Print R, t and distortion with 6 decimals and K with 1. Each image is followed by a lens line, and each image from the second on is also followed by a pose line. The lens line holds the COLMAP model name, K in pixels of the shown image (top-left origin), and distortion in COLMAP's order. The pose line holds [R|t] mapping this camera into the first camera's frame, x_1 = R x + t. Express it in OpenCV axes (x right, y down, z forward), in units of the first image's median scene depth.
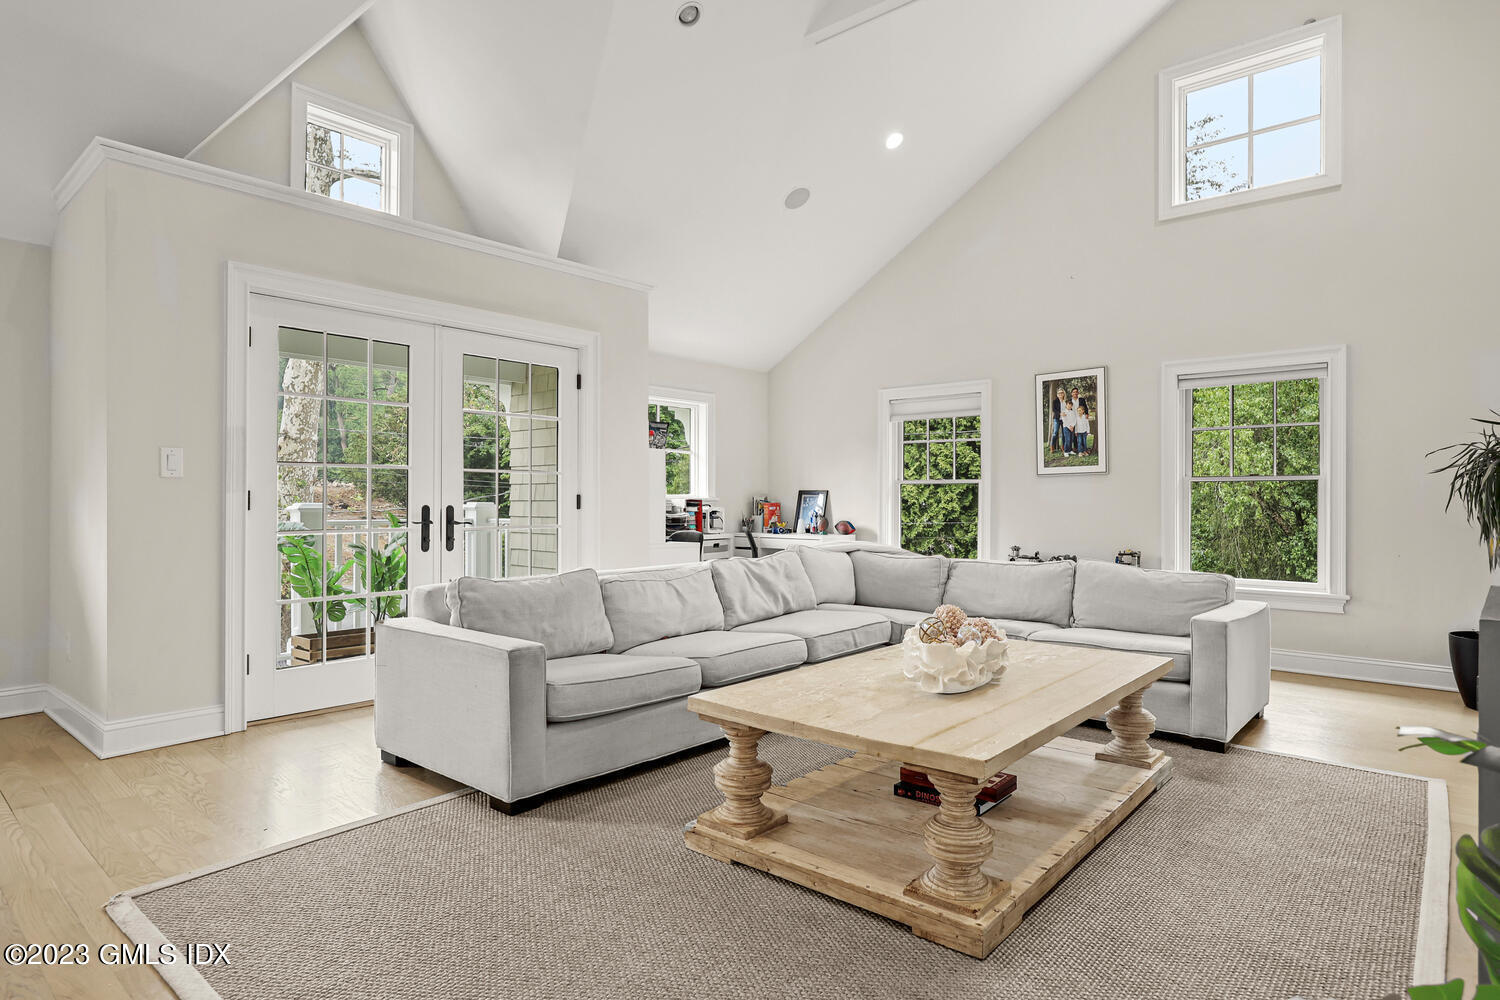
lens RADIAL K [[834.1, 0, 750.0], [0, 834.1, 500.0], [0, 0, 1]] dist [-0.000114, 0.000006]
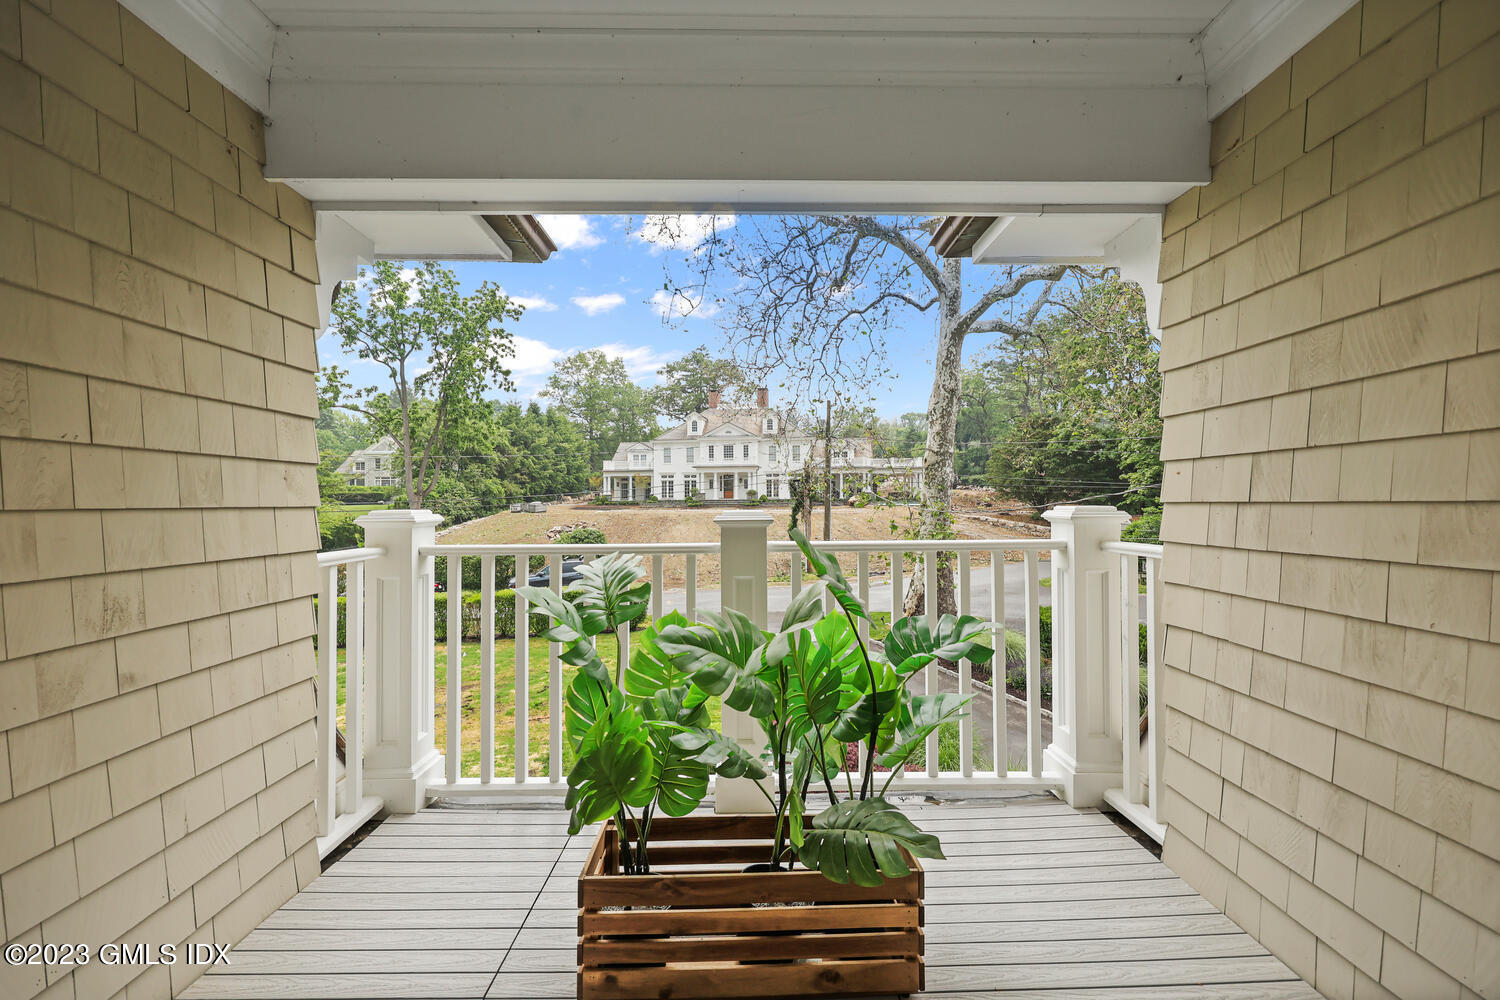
lens RADIAL K [[594.4, 0, 750.0], [0, 594.4, 500.0], [0, 0, 1]] dist [0.000322, 0.000022]
pose [[0.662831, -0.002936, -0.748763, -0.091470], [0.002193, 0.999996, -0.001980, -0.000260], [0.748766, -0.000330, 0.662834, 0.295260]]
